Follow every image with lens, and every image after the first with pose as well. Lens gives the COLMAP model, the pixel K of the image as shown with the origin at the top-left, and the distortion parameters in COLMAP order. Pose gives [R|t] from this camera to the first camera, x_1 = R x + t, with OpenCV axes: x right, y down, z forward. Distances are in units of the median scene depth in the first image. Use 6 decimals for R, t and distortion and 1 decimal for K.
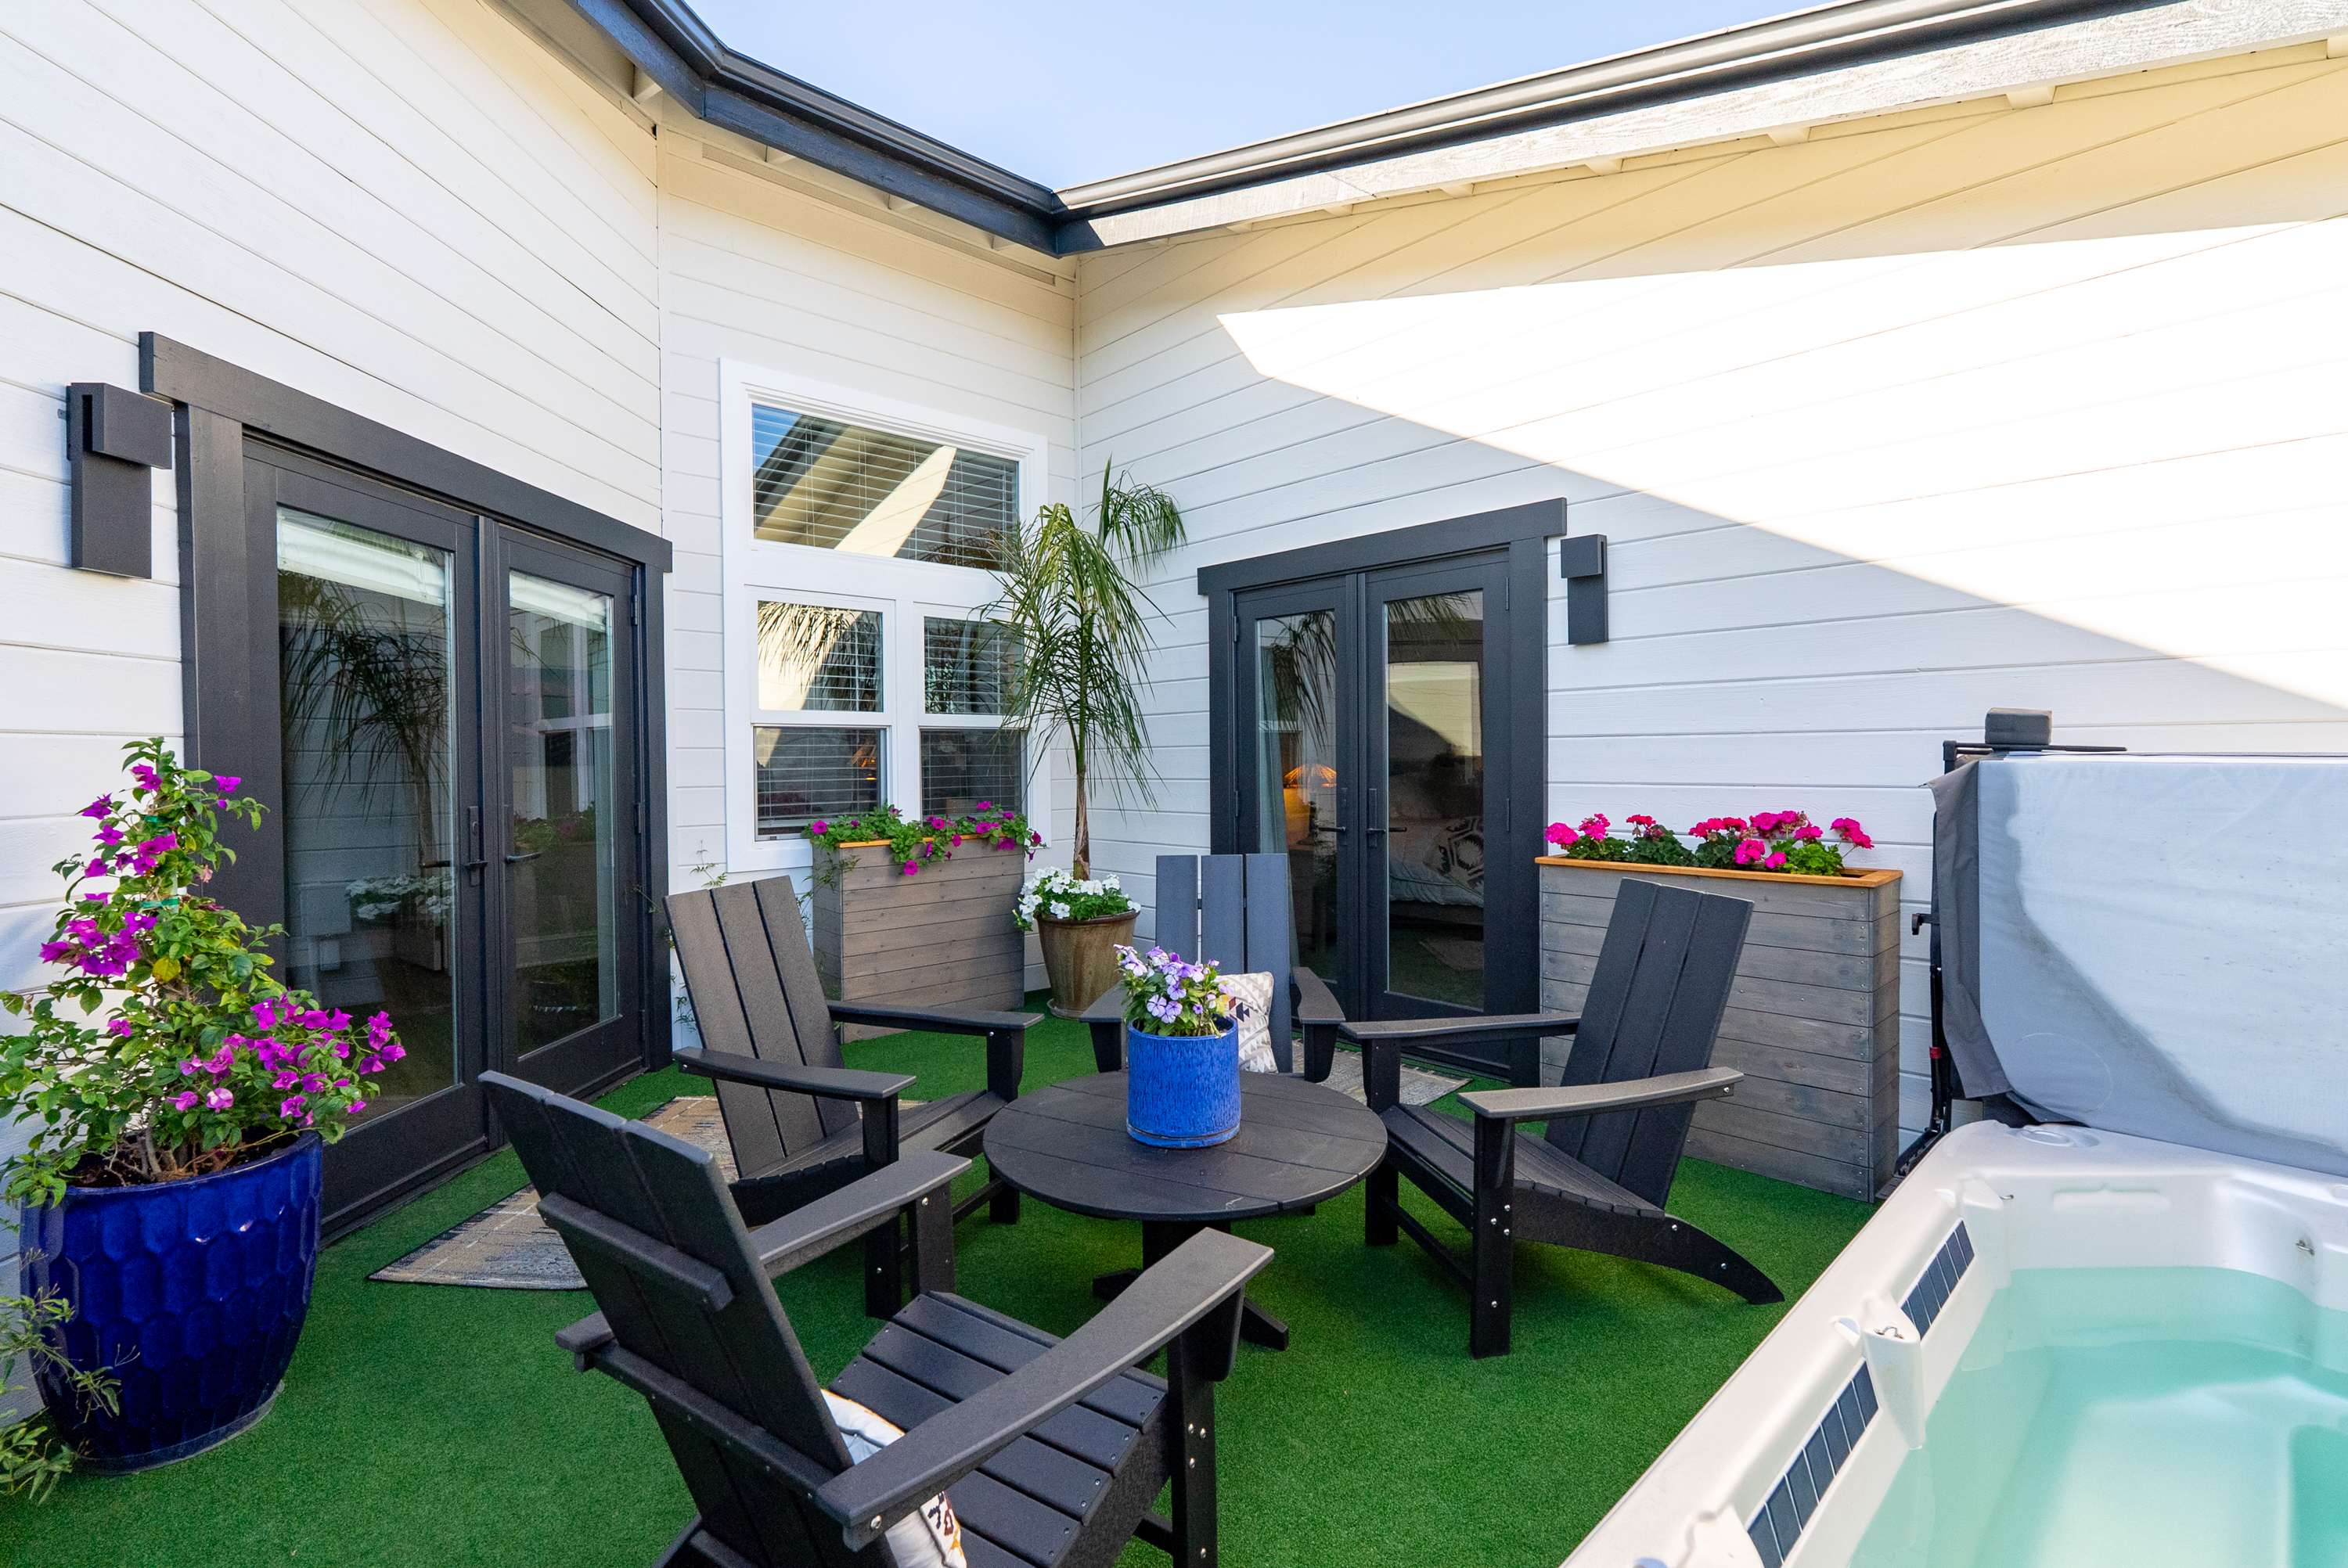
lens RADIAL K [[1059.5, 0, 1179.1], [0, 1059.5, 772.2], [0, 0, 1]] dist [-0.002678, 0.000081]
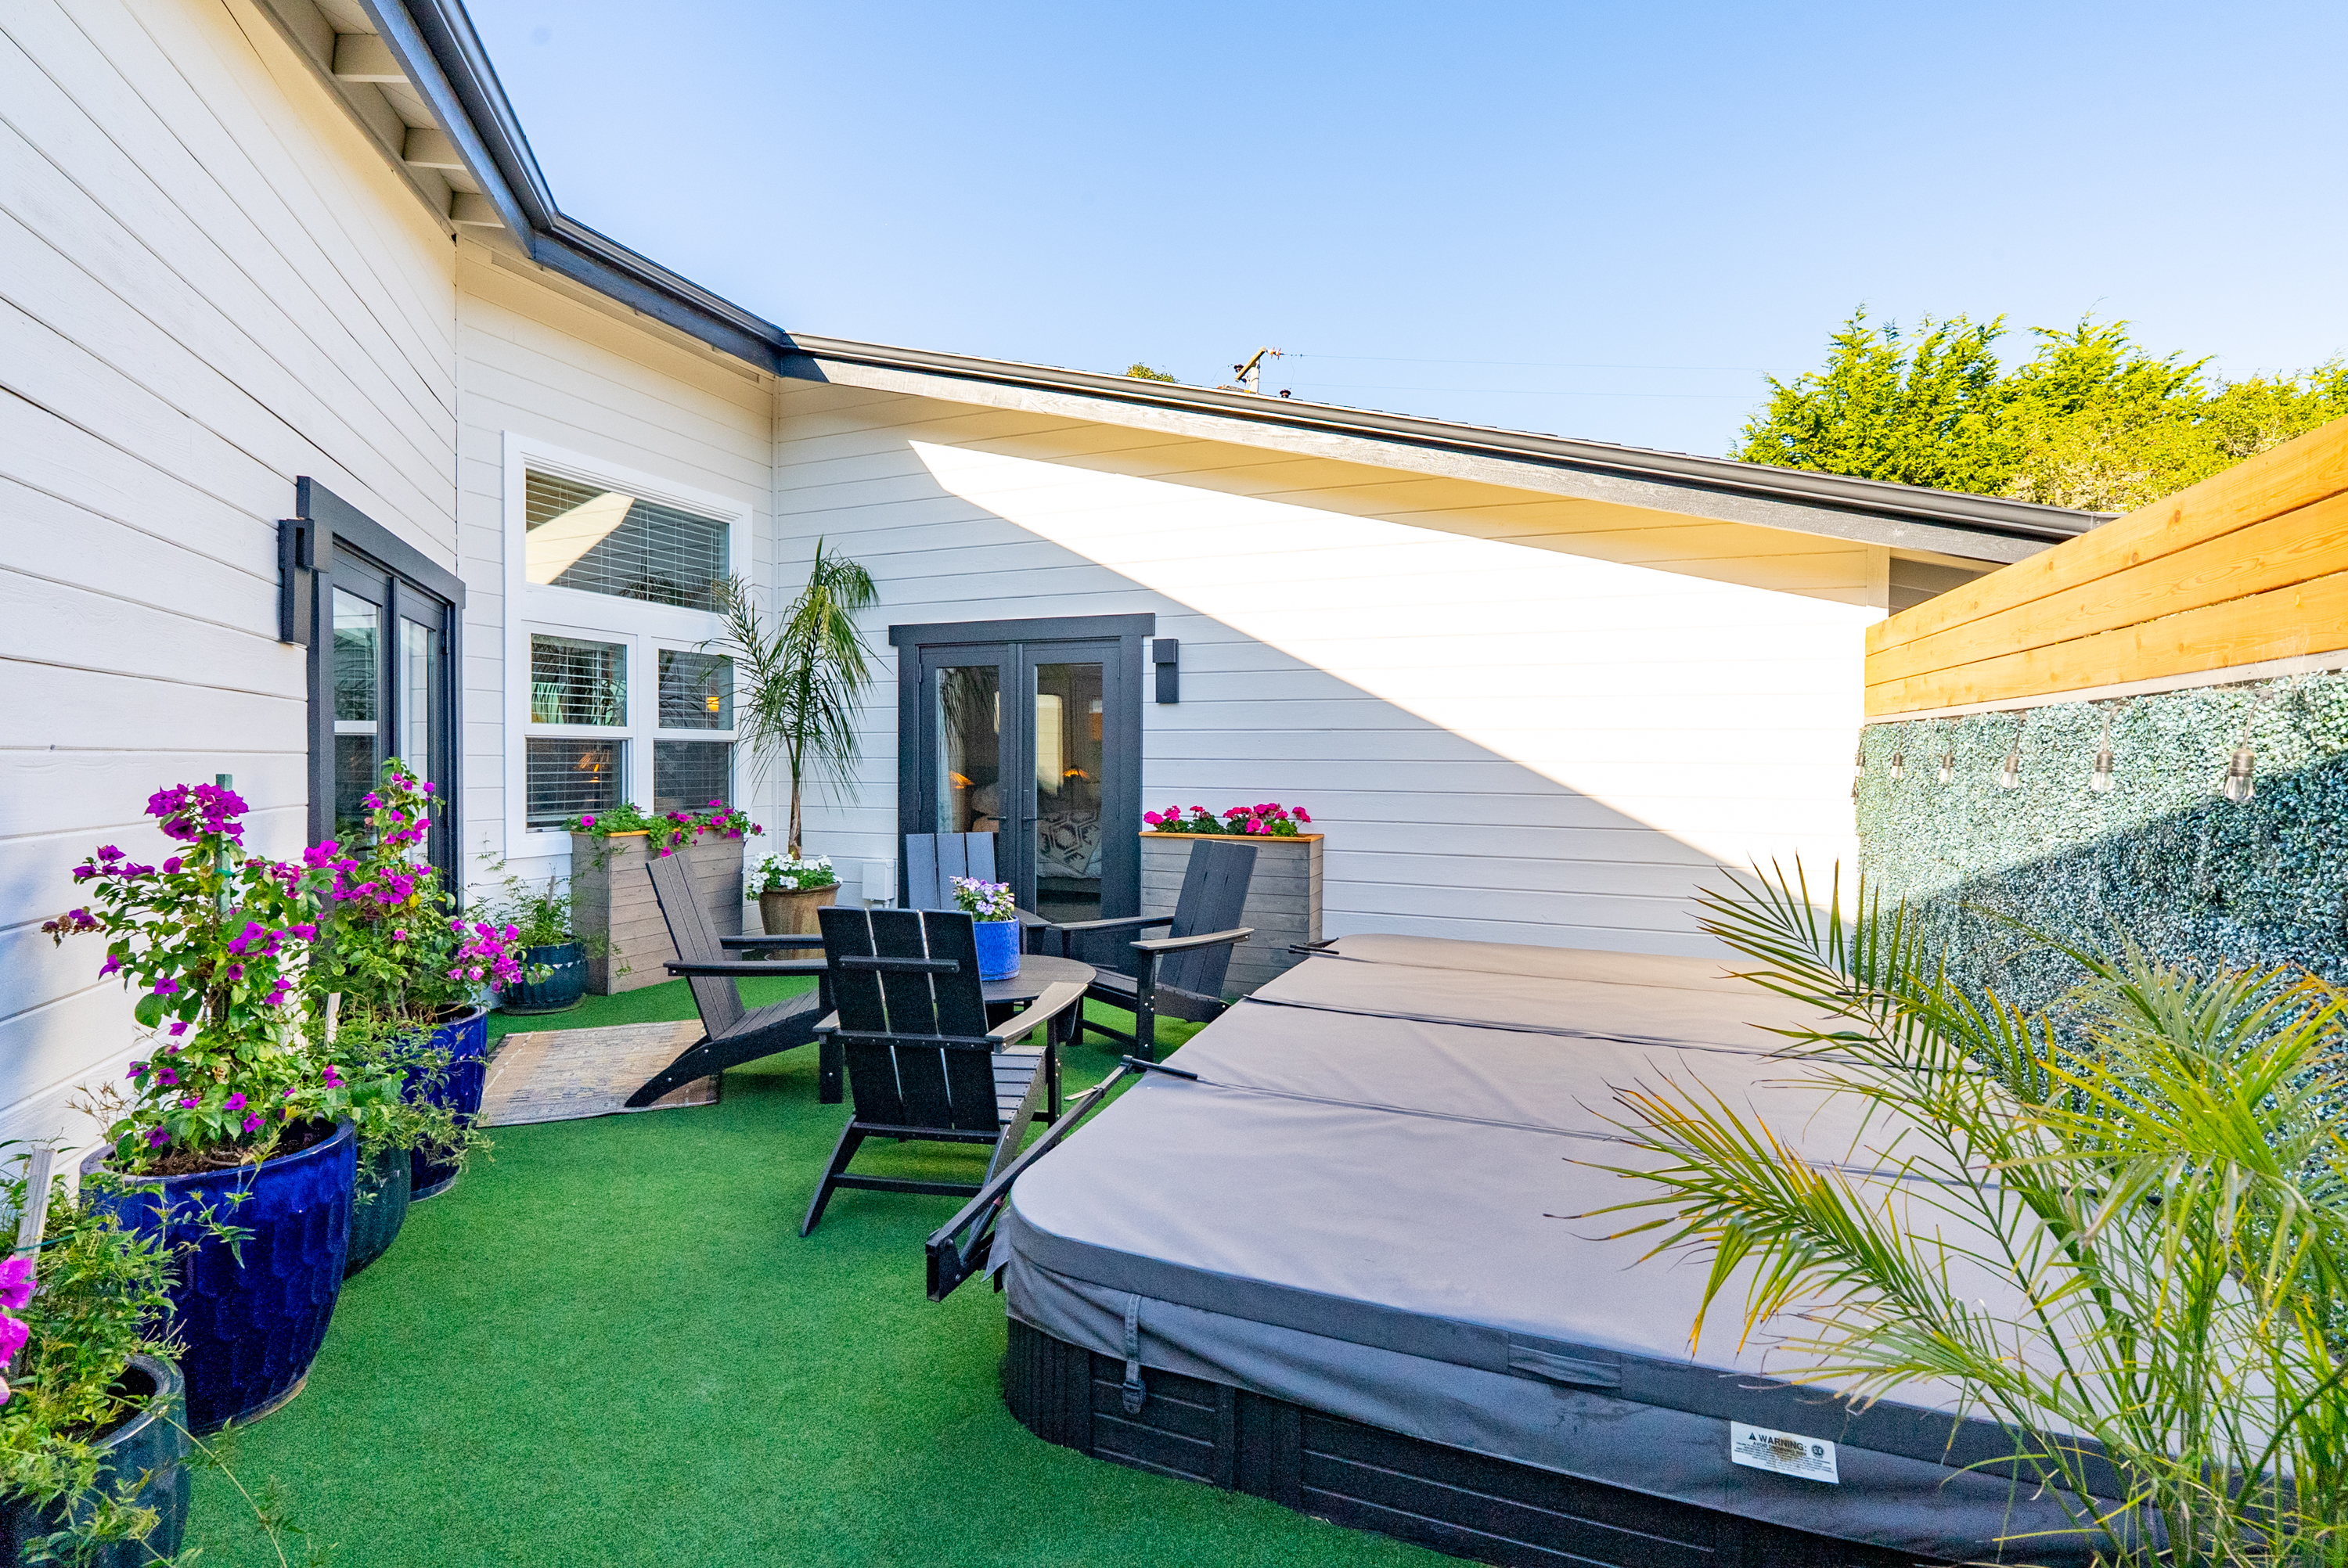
lens RADIAL K [[1066.6, 0, 1174.0], [0, 1066.6, 784.0], [0, 0, 1]] dist [0.000391, -0.000030]
pose [[0.905229, 0.004617, 0.424900, -0.246656], [-0.008808, 0.999930, 0.007900, -0.006542], [-0.424834, -0.010894, 0.905206, -0.406931]]
